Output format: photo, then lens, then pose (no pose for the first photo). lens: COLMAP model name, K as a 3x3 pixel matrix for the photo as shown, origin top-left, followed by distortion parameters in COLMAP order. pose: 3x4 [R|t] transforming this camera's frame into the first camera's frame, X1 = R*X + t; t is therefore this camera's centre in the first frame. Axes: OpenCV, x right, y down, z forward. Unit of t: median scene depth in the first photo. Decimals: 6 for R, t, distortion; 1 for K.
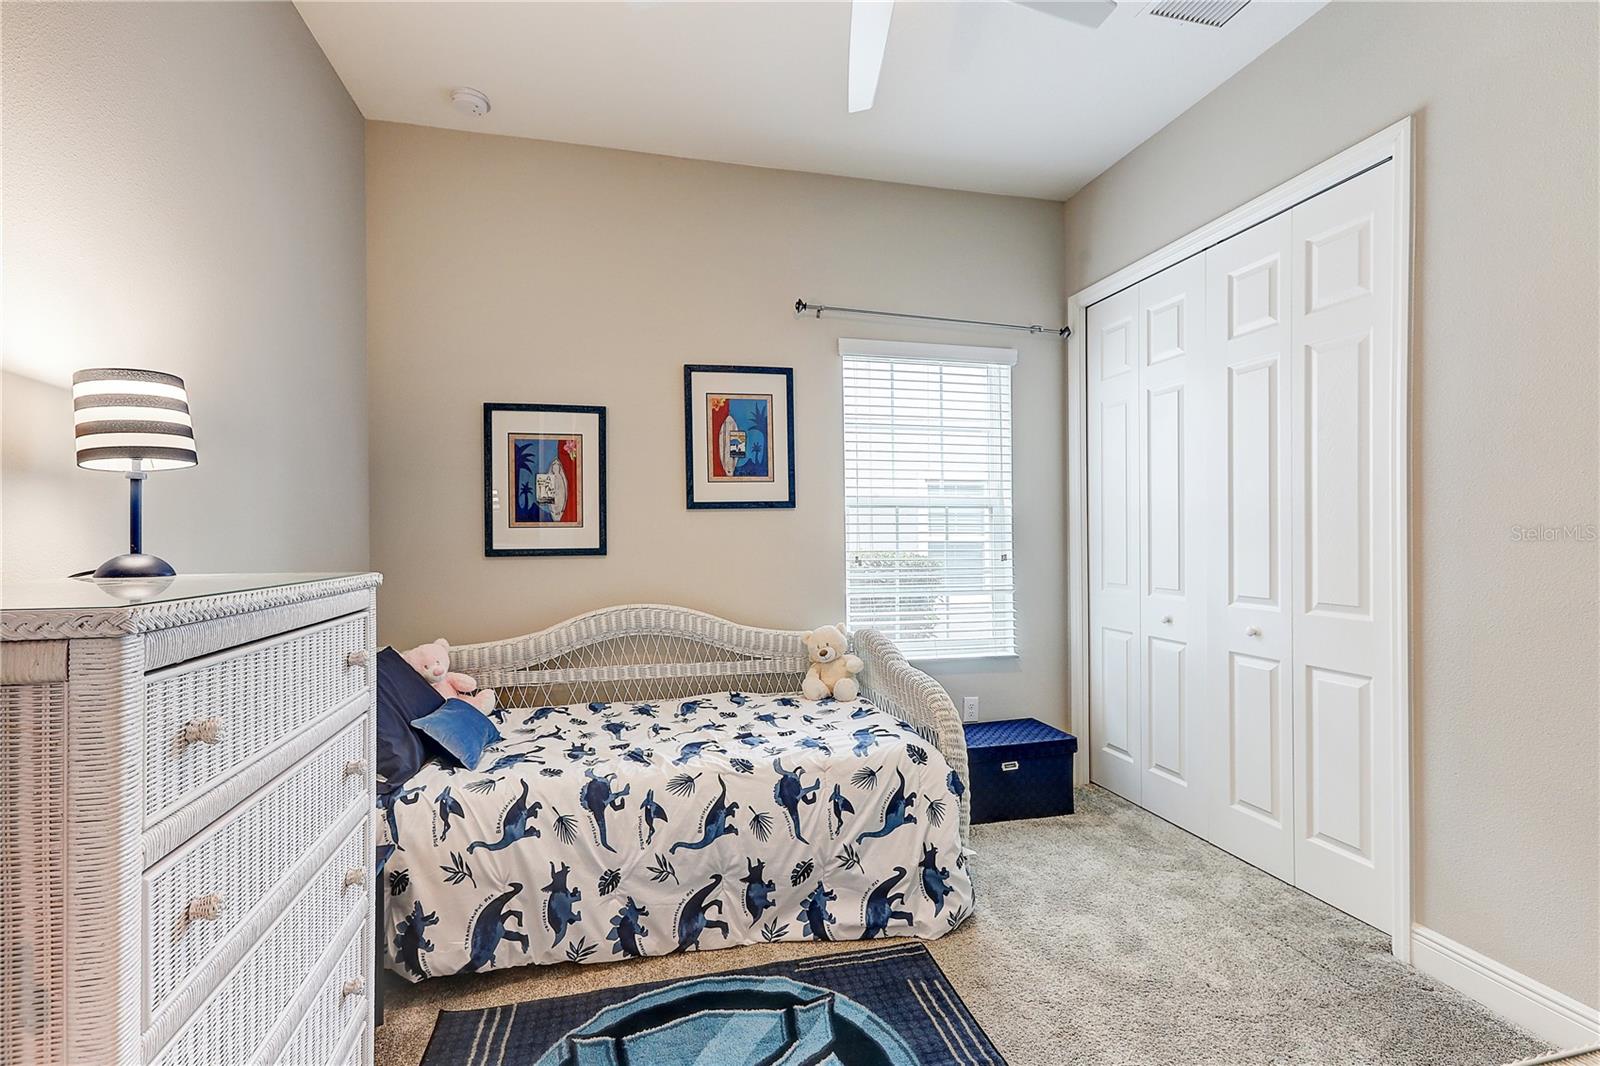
lens RADIAL K [[721.0, 0, 800.0], [0, 721.0, 533.0], [0, 0, 1]] dist [-0.002576, 0.016496]
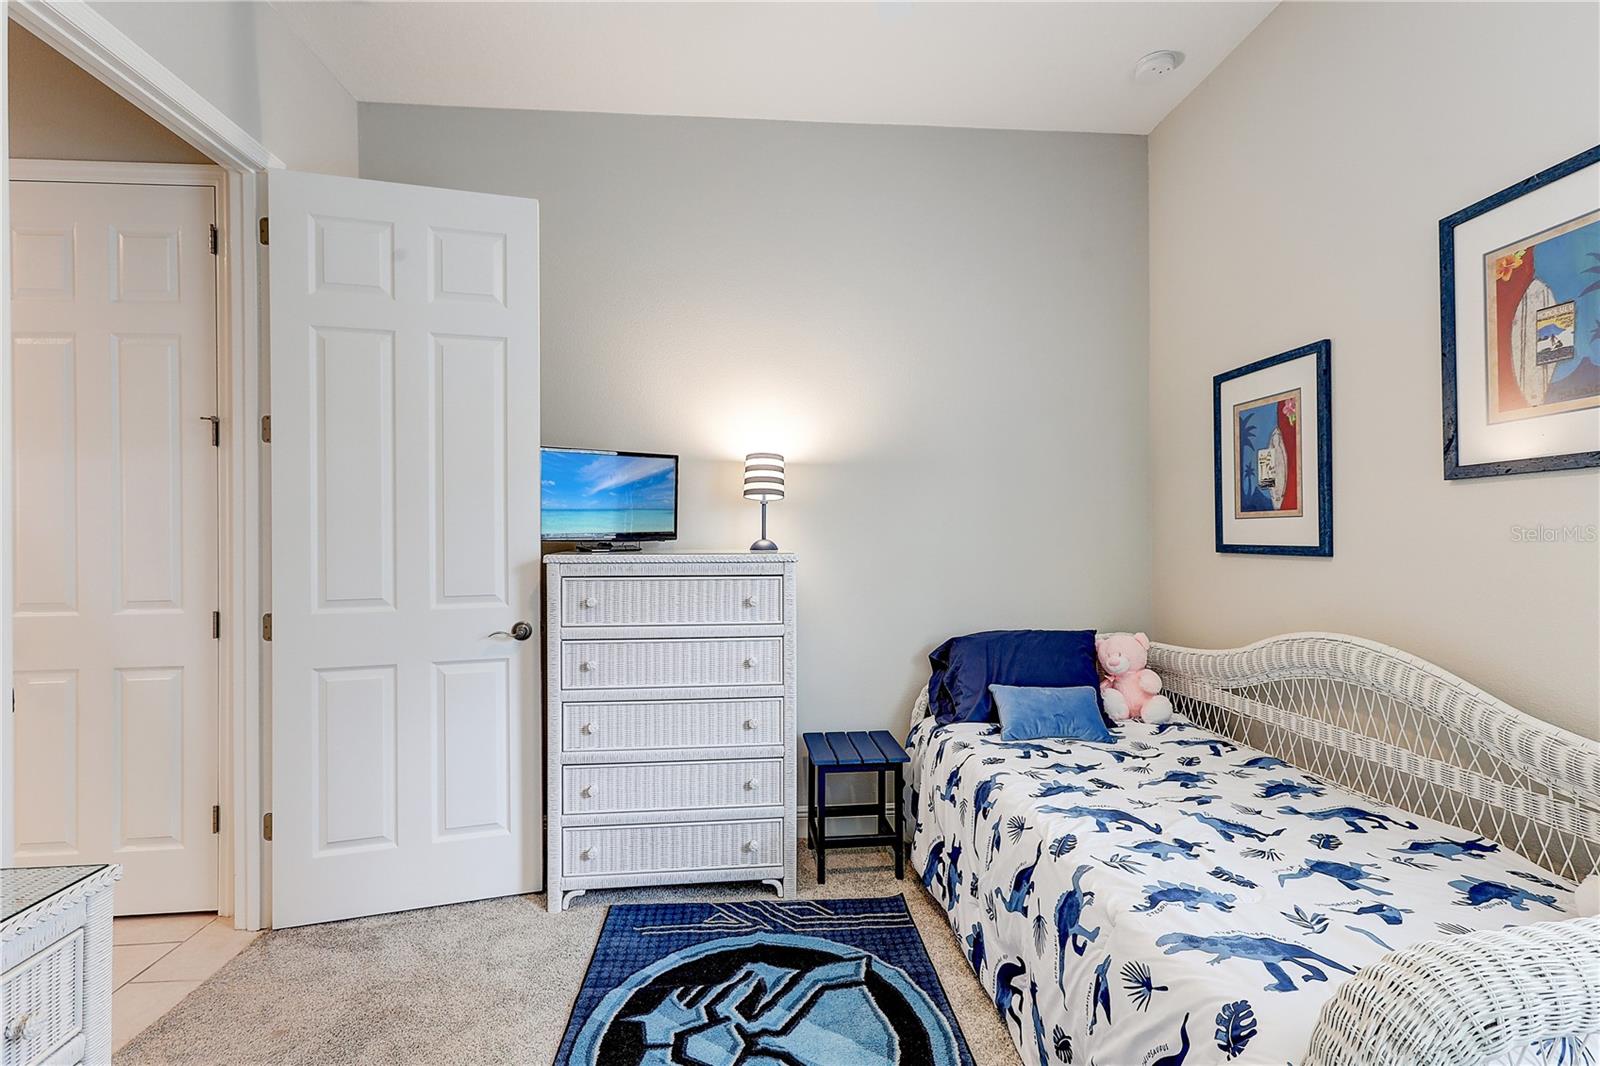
lens RADIAL K [[721.0, 0, 800.0], [0, 721.0, 533.0], [0, 0, 1]] dist [-0.002576, 0.016496]
pose [[-0.158242, 0.007768, -0.987370, 0.500067], [0.009270, 0.999937, 0.006381, -0.001120], [0.987357, -0.008143, -0.158304, 0.632522]]
